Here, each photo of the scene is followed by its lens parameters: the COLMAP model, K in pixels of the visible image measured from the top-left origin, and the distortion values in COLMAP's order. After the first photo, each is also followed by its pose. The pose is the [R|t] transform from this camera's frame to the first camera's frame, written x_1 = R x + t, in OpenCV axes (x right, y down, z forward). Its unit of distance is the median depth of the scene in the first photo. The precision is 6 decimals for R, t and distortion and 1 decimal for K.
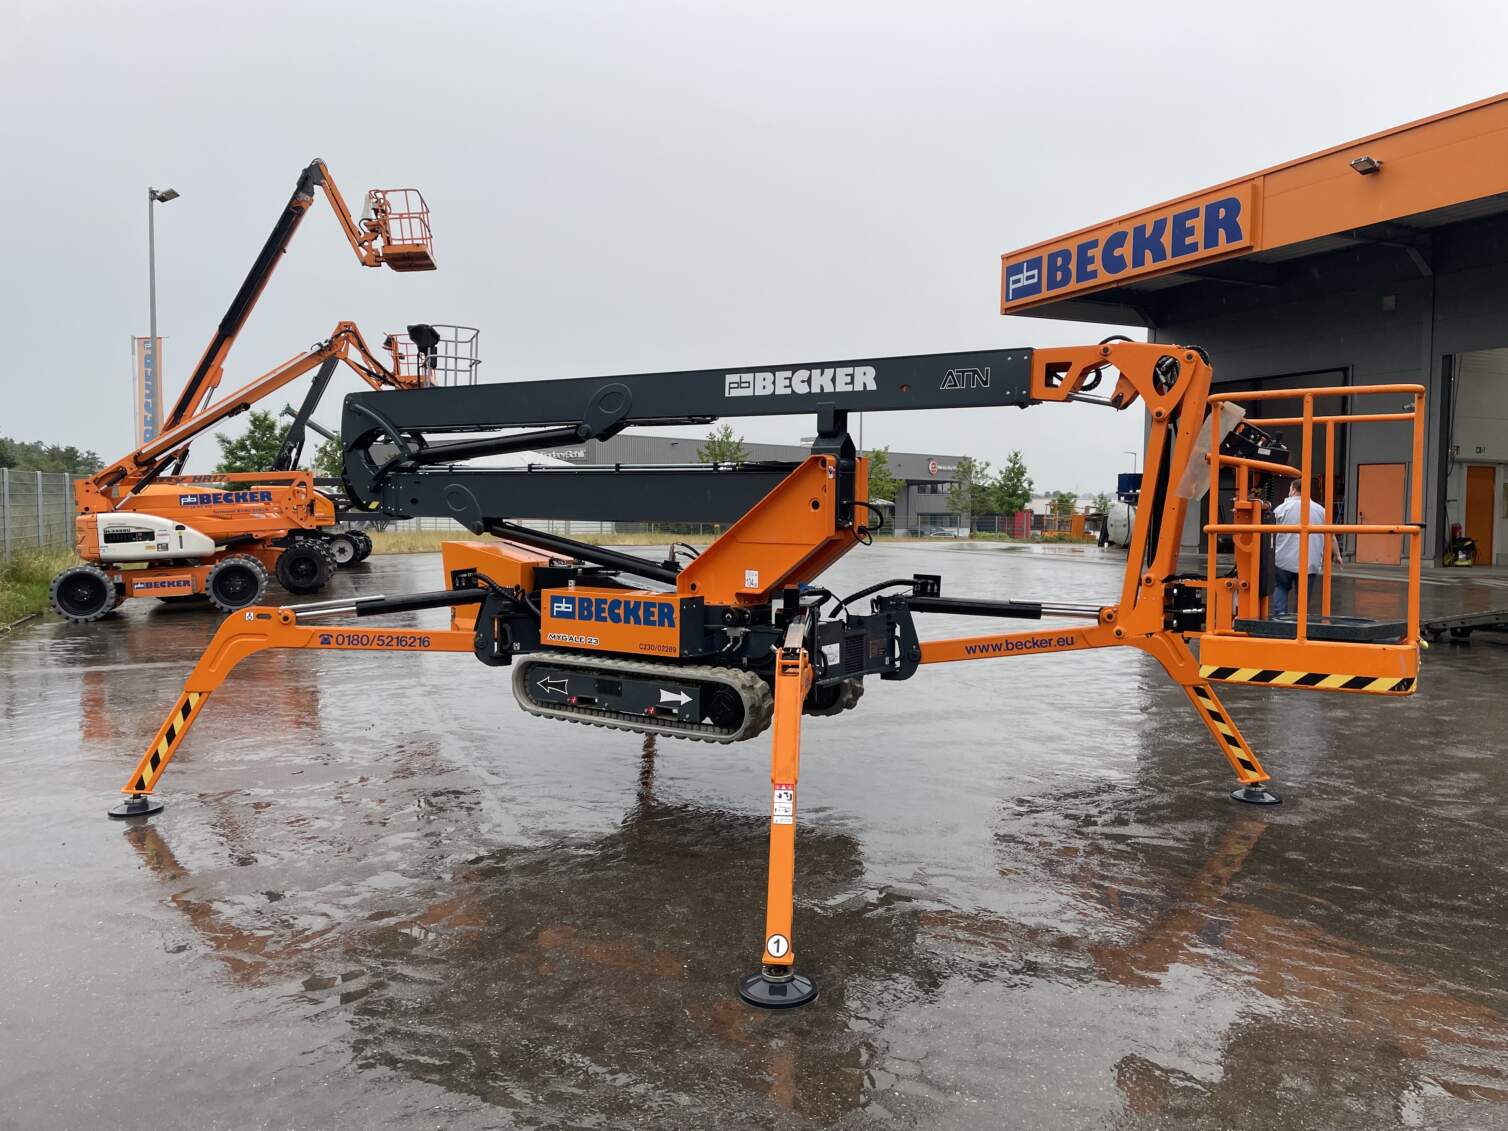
lens RADIAL K [[1137.8, 0, 760.3], [0, 1137.8, 558.8], [0, 0, 1]] dist [0.090885, -0.108786]
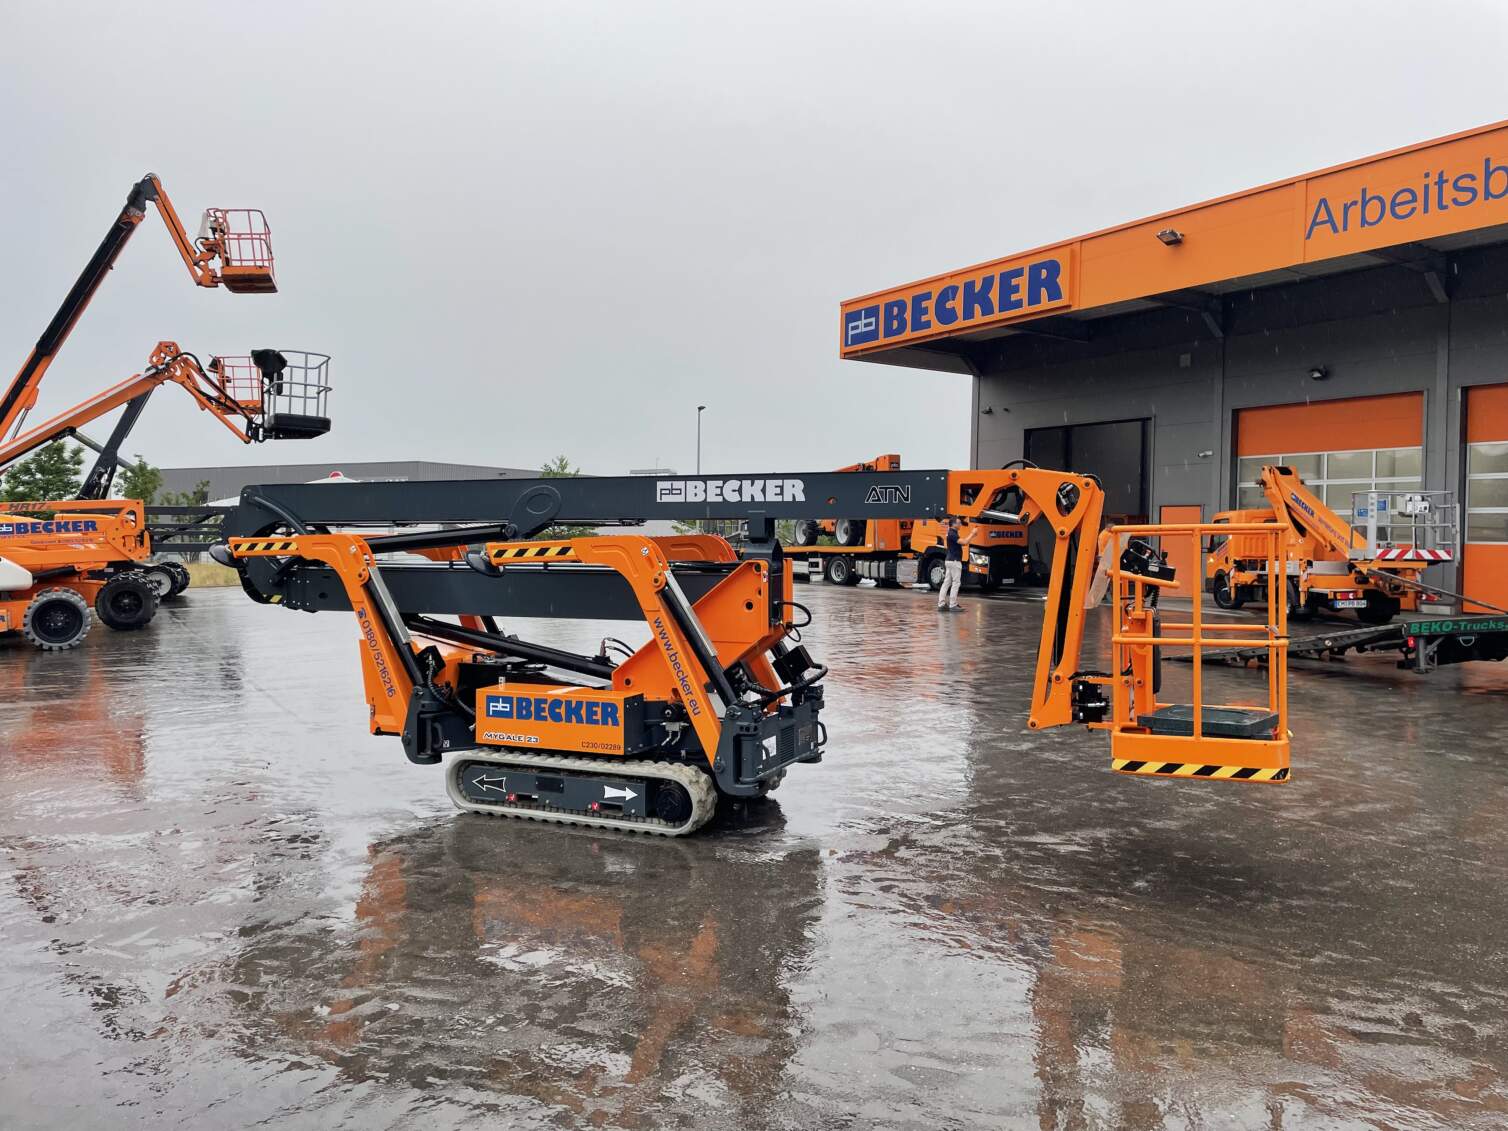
lens RADIAL K [[1137.8, 0, 766.0], [0, 1137.8, 558.9], [0, 0, 1]] dist [0.090885, -0.108786]
pose [[0.987234, 0.005140, 0.159192, -0.035830], [-0.000586, 0.999590, -0.028643, -0.000574], [-0.159274, 0.028184, 0.986832, -0.018652]]
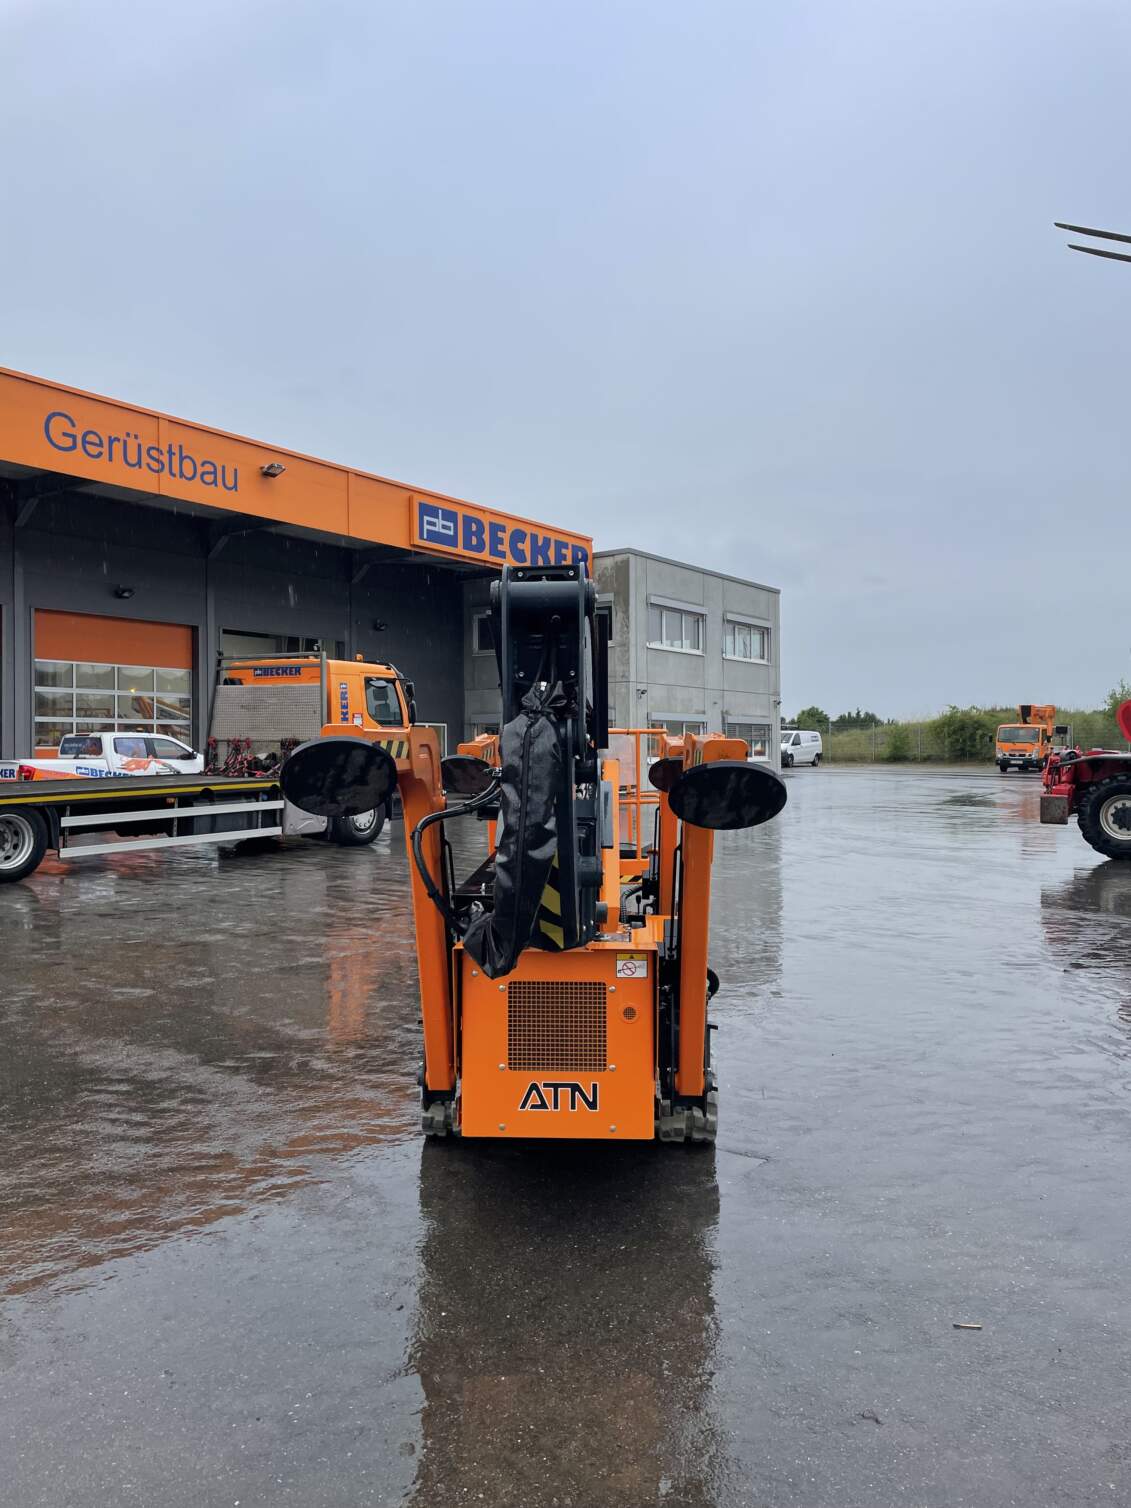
lens RADIAL K [[1137.8, 0, 569.8], [0, 1137.8, 749.6], [0, 0, 1]] dist [0.090885, -0.108786]
pose [[-0.535053, -0.008421, 0.844776, -1.057851], [0.041051, 0.998510, 0.035953, -0.129717], [-0.843820, 0.053916, -0.533910, 2.295091]]
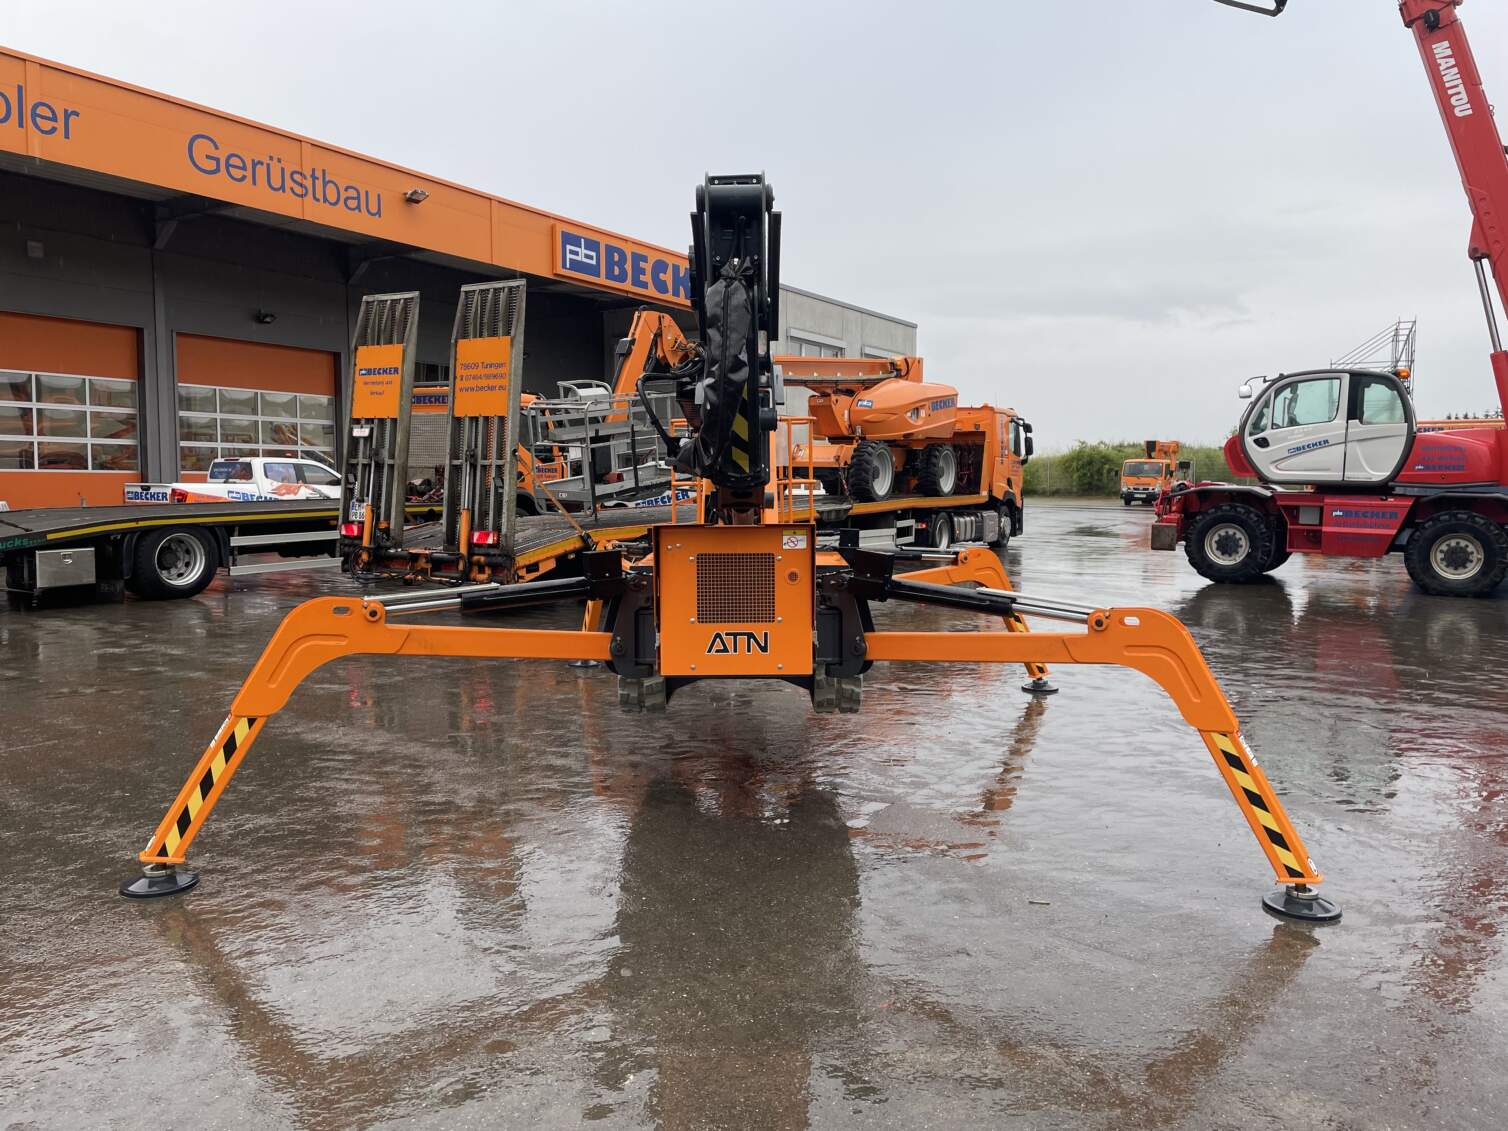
lens RADIAL K [[1137.8, 0, 754.2], [0, 1137.8, 561.6], [0, 0, 1]] dist [0.090885, -0.108786]
pose [[-0.570496, -0.070089, 0.818304, -1.094375], [0.031119, 0.993792, 0.106815, -0.128691], [-0.820710, 0.086402, -0.564773, 2.327266]]
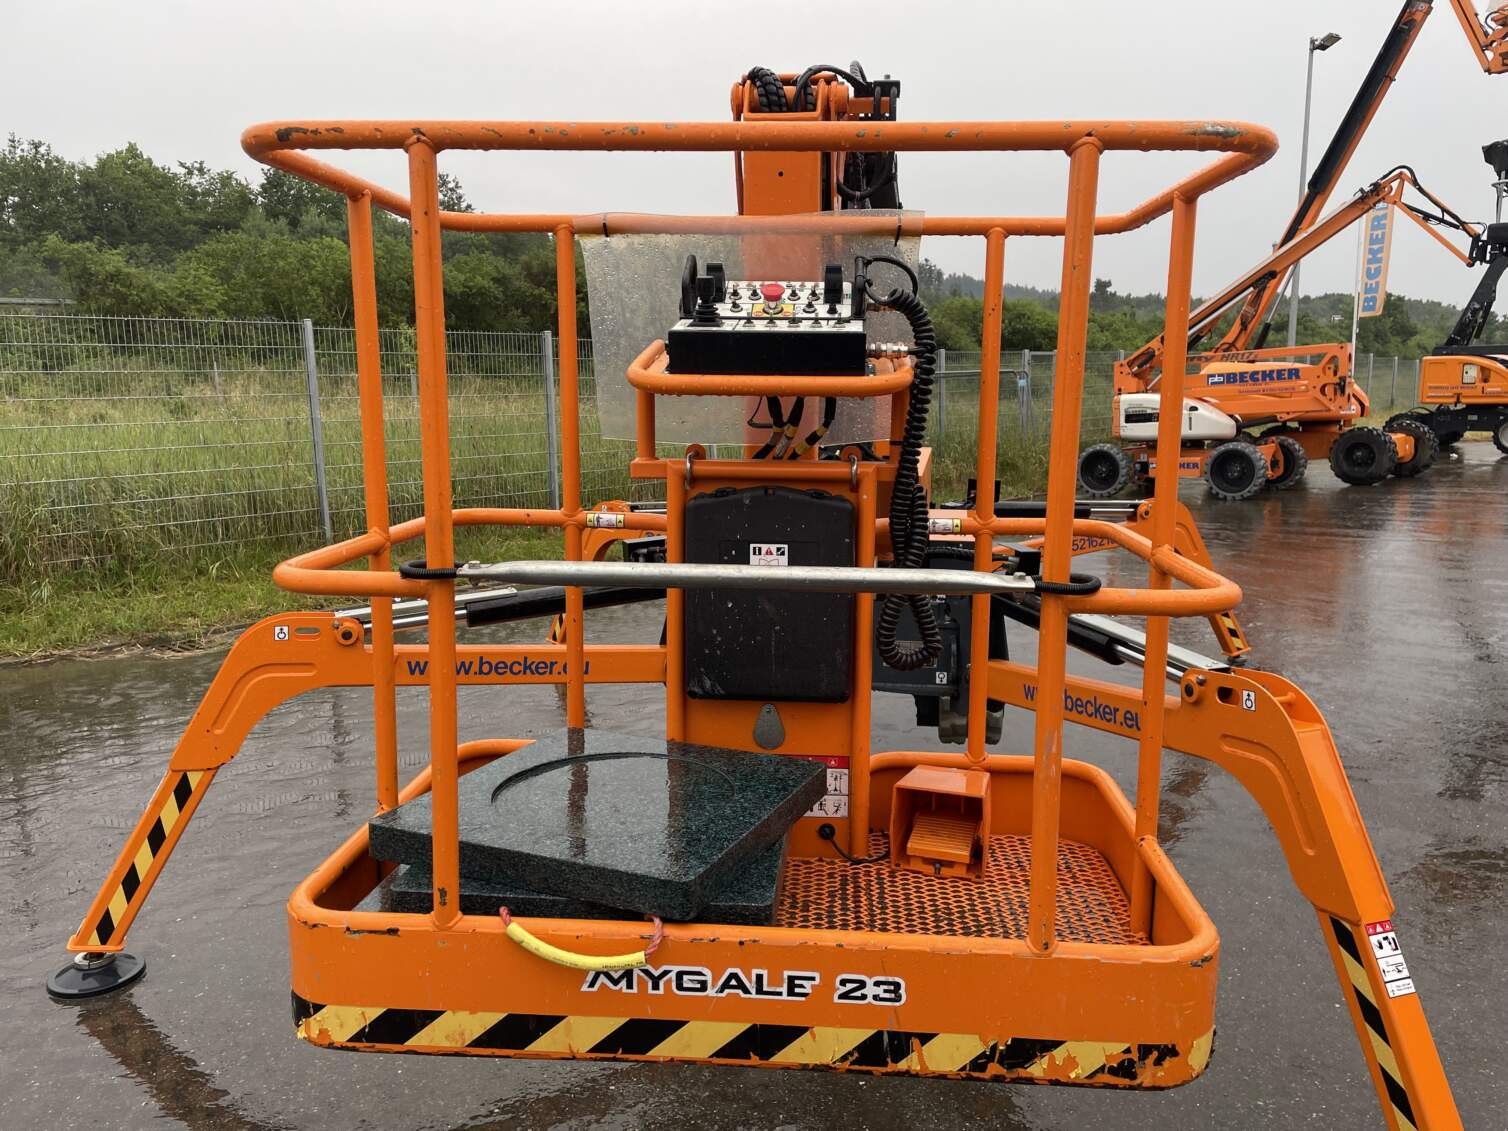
lens RADIAL K [[1137.8, 0, 768.1], [0, 1137.8, 564.4], [0, 0, 1]] dist [0.090885, -0.108786]
pose [[0.442440, 0.136895, -0.886288, 0.212861], [-0.030743, 0.990015, 0.137569, -0.018458], [0.896271, -0.033619, 0.442231, 0.226753]]
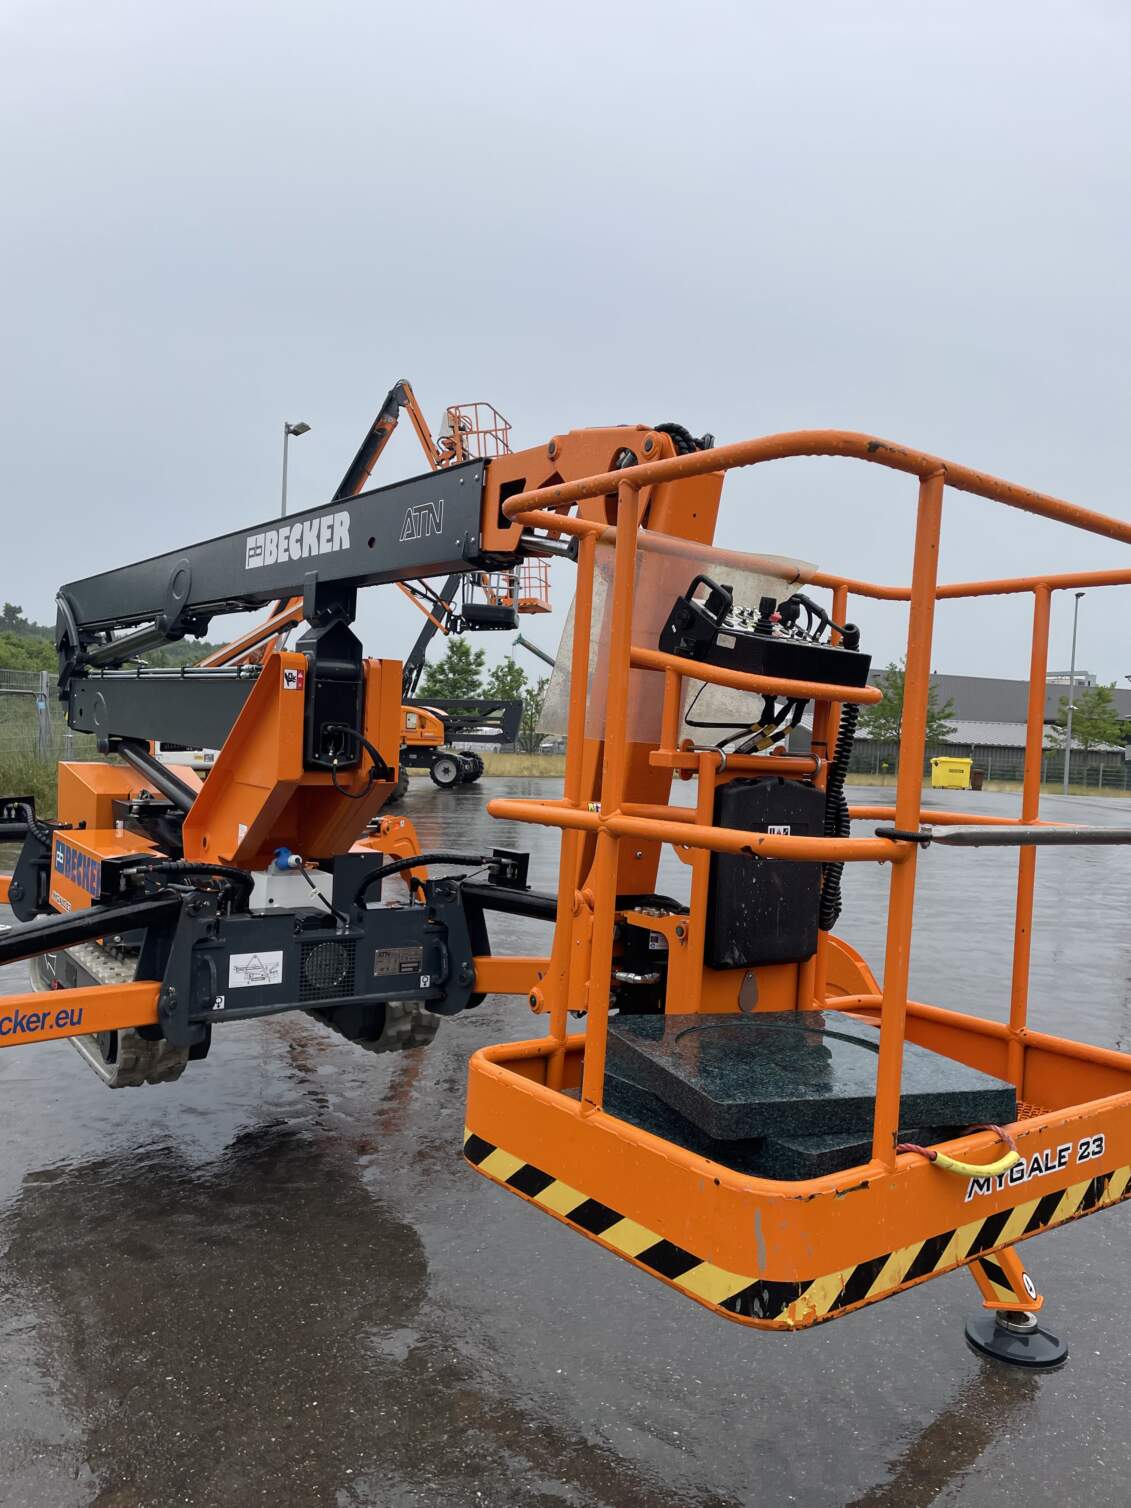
lens RADIAL K [[1137.8, 0, 558.3], [0, 1137.8, 760.6], [0, 0, 1]] dist [0.090885, -0.108786]
pose [[0.928331, 0.048993, -0.368513, 0.144134], [-0.058747, 0.998156, -0.015289, -0.009780], [0.367084, 0.035843, 0.929497, 0.152429]]
